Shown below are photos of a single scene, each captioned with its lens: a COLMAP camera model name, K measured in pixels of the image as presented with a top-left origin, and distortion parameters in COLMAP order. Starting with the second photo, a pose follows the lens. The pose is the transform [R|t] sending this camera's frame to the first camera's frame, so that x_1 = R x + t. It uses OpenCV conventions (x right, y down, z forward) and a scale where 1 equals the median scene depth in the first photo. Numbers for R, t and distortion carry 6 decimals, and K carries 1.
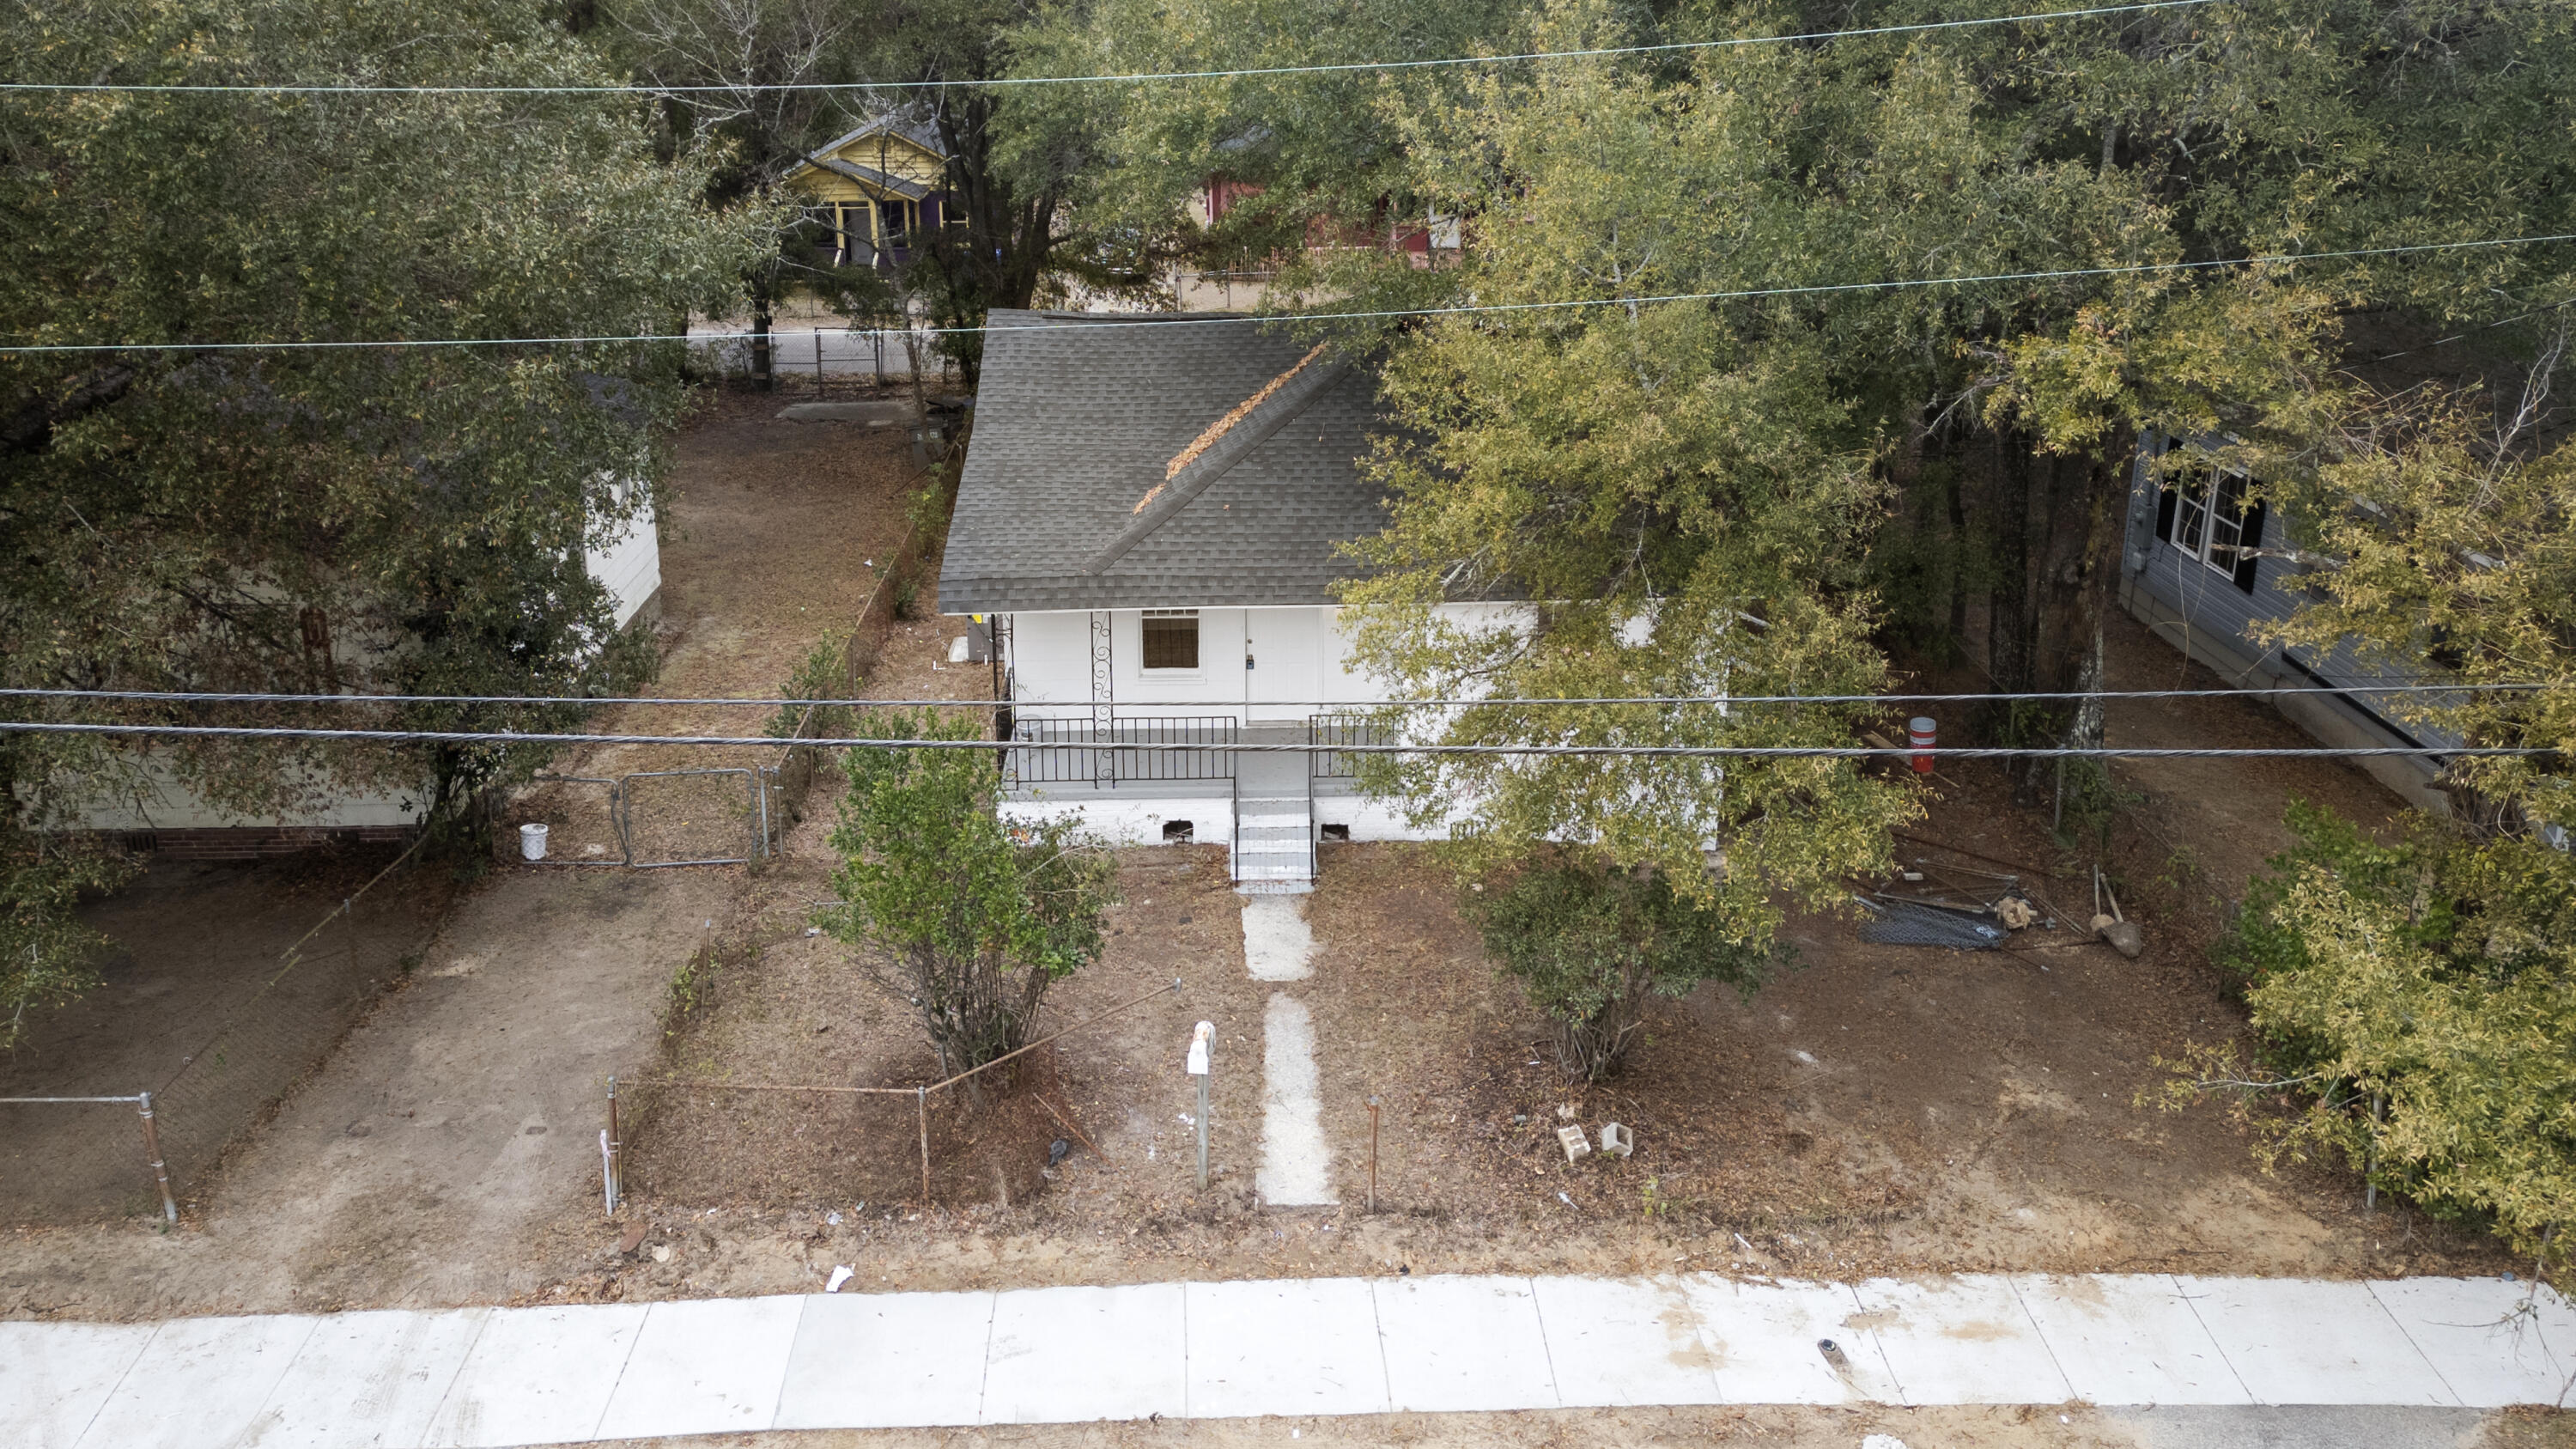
lens RADIAL K [[2082.0, 0, 1217.5], [0, 2082.0, 471.7], [0, 0, 1]] dist [0.042759, -0.002325]
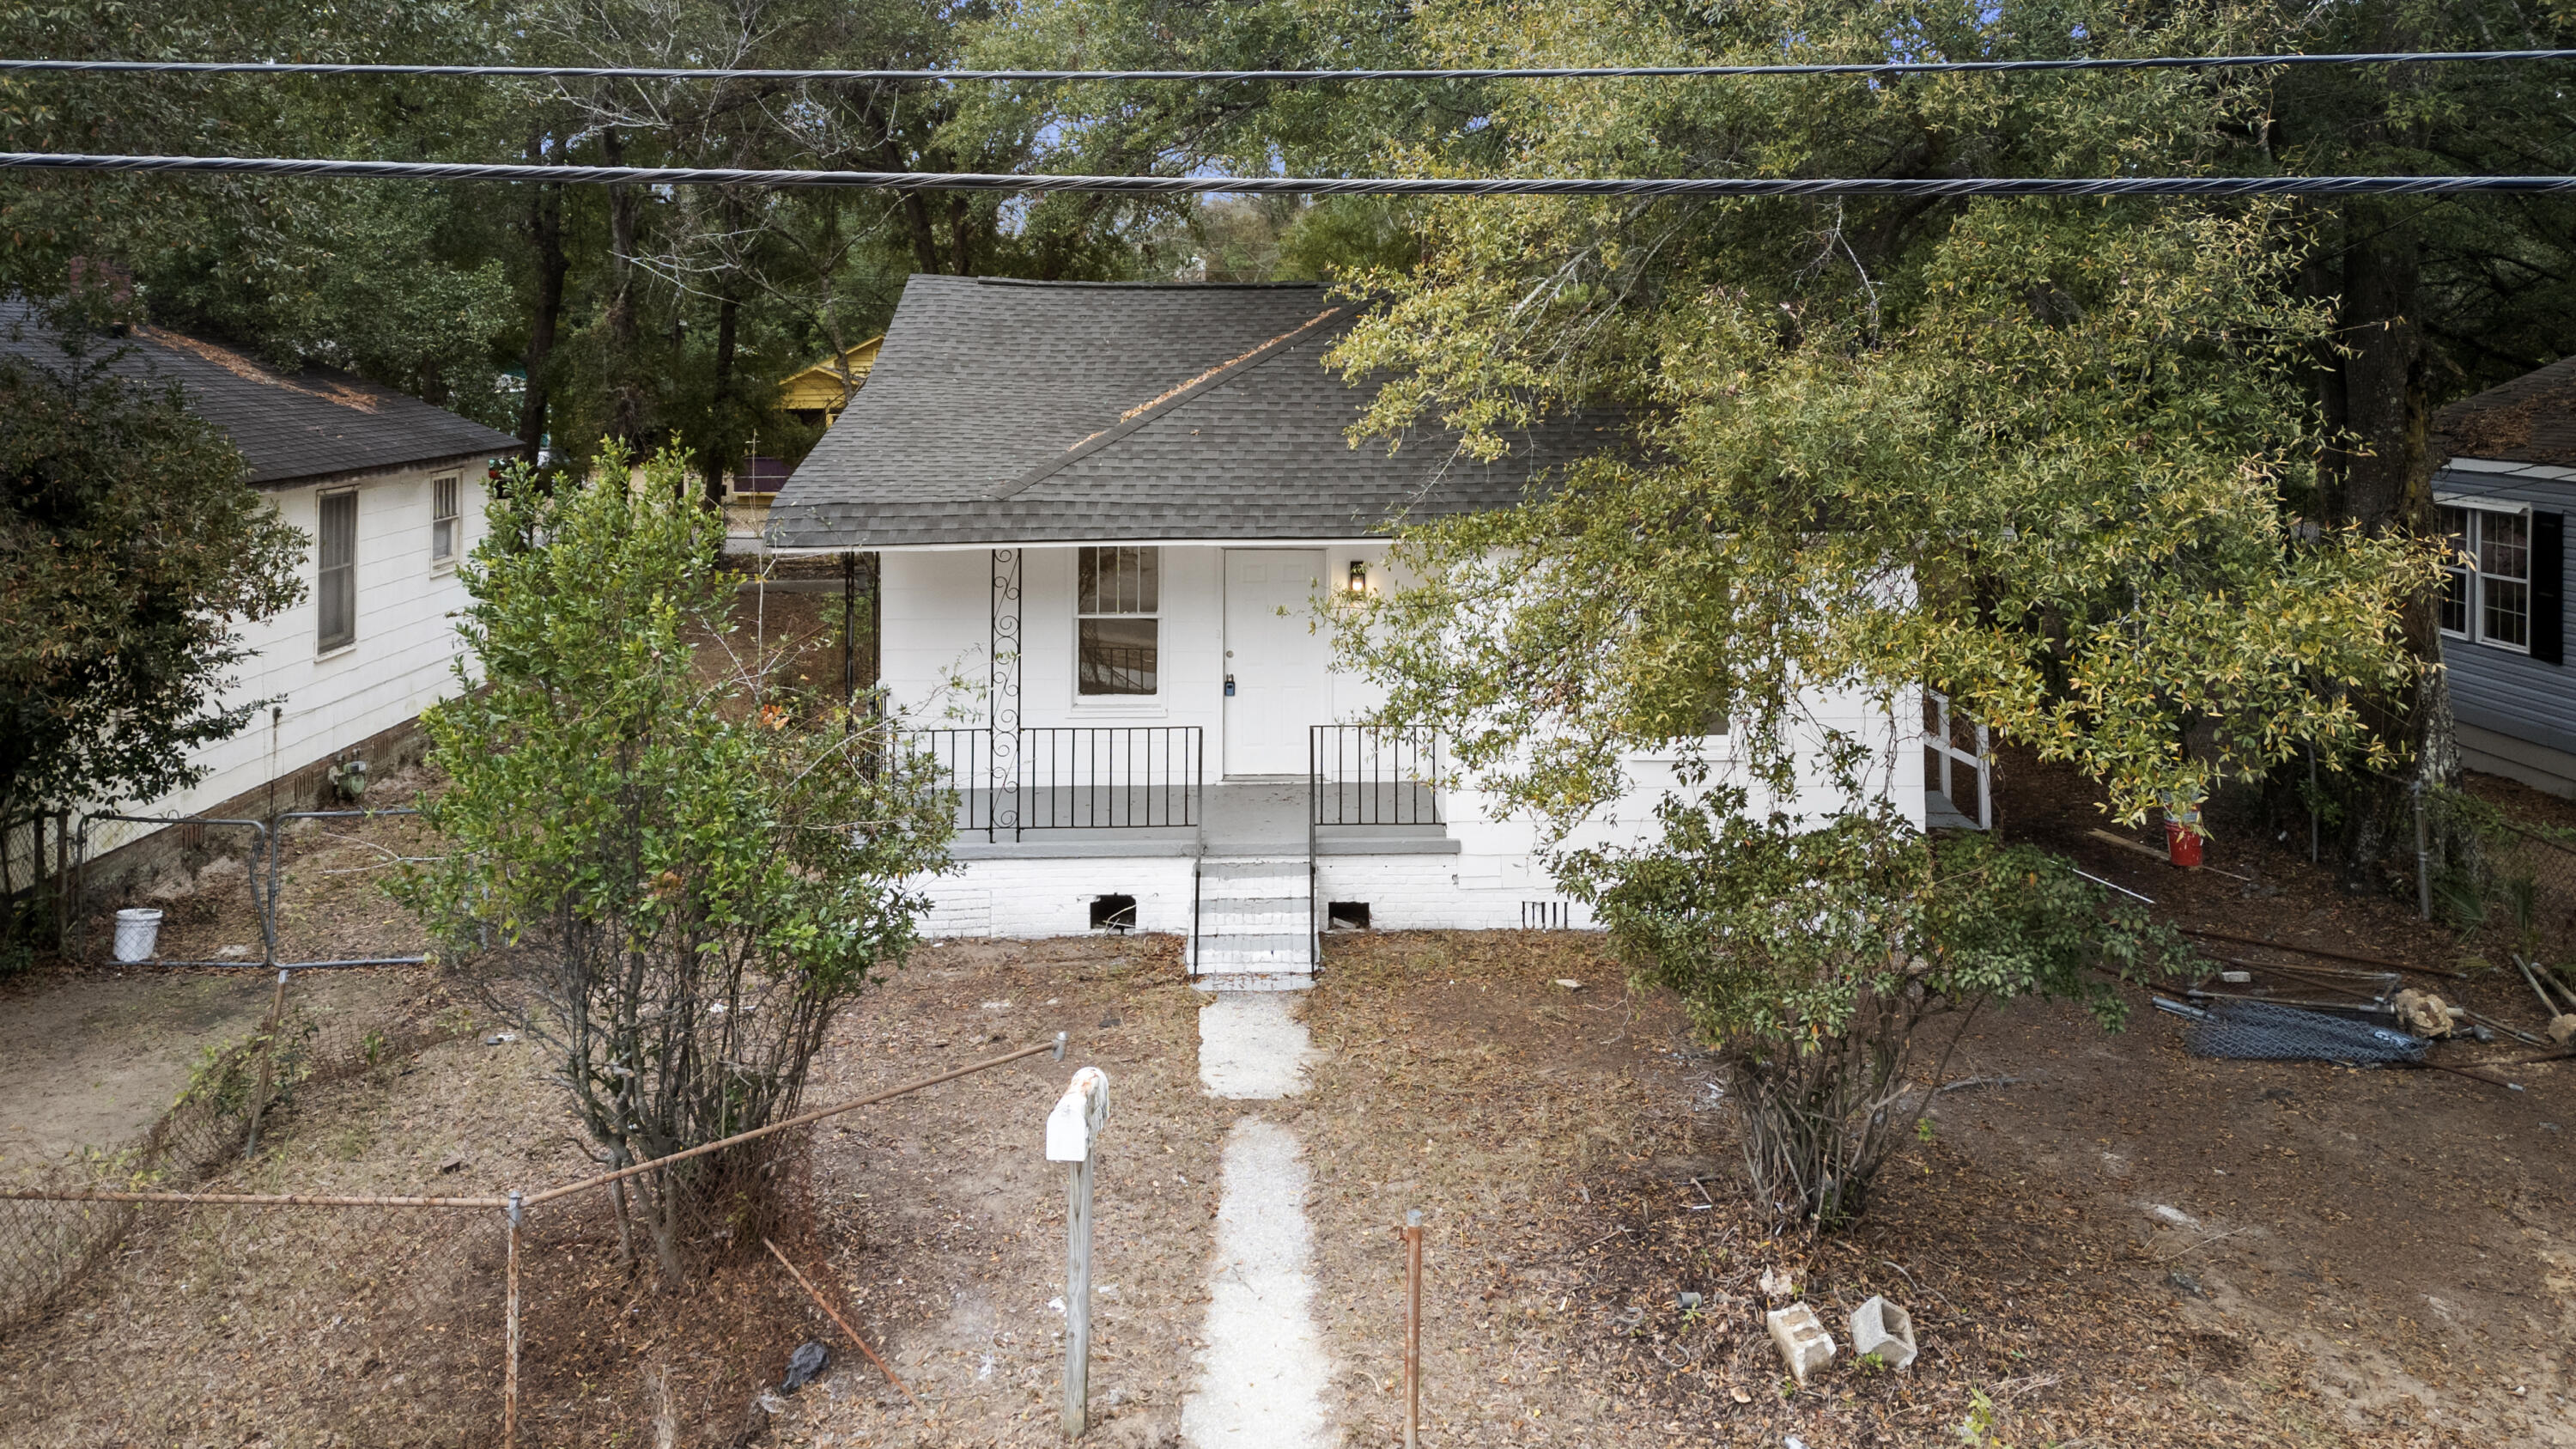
lens RADIAL K [[1964.3, 0, 1285.9], [0, 1964.3, 236.9], [0, 0, 1]] dist [0.013303, 0.004150]
pose [[0.999828, 0.011243, 0.014735, 0.028664], [-0.006277, 0.953428, -0.301555, 0.182004], [-0.017439, 0.301411, 0.953335, 0.396832]]
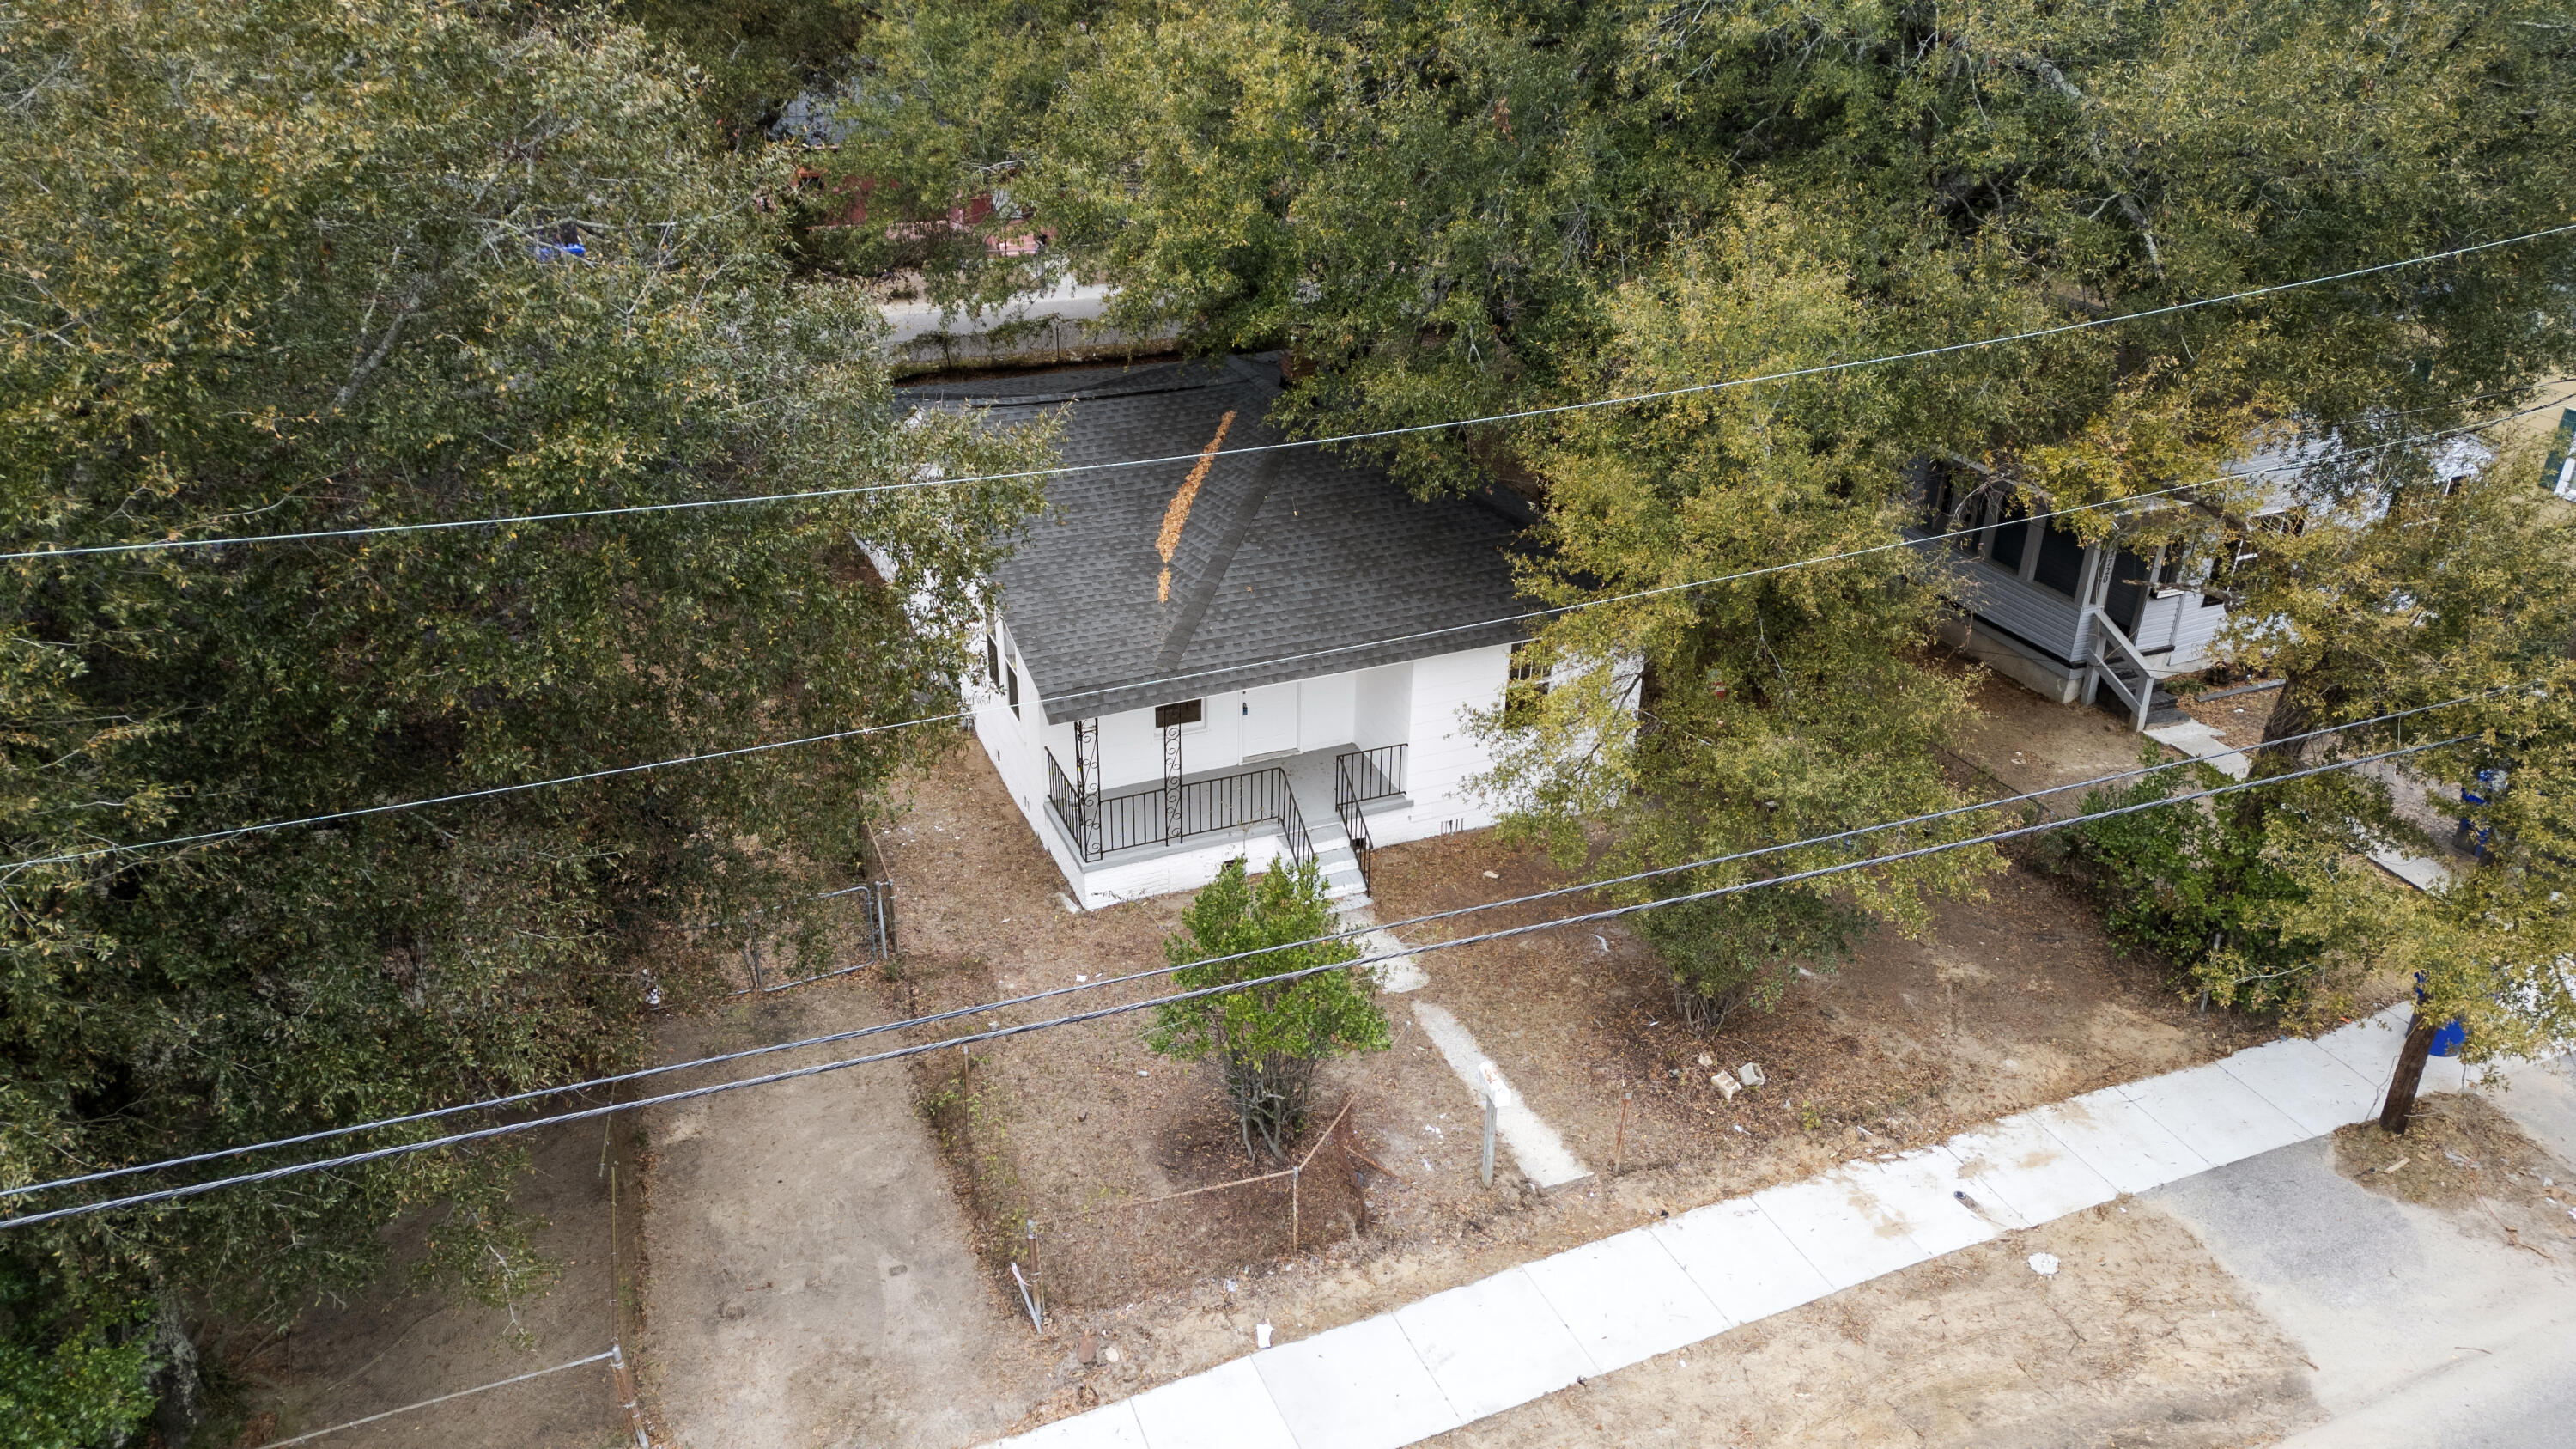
lens RADIAL K [[1850.3, 0, 1293.9], [0, 1850.3, 676.5], [0, 0, 1]] dist [0.046784, -0.002323]
pose [[0.923537, -0.142137, 0.356198, -0.400275], [0.074917, 0.977754, 0.195921, -0.156133], [-0.376122, -0.154255, 0.913640, 0.063867]]
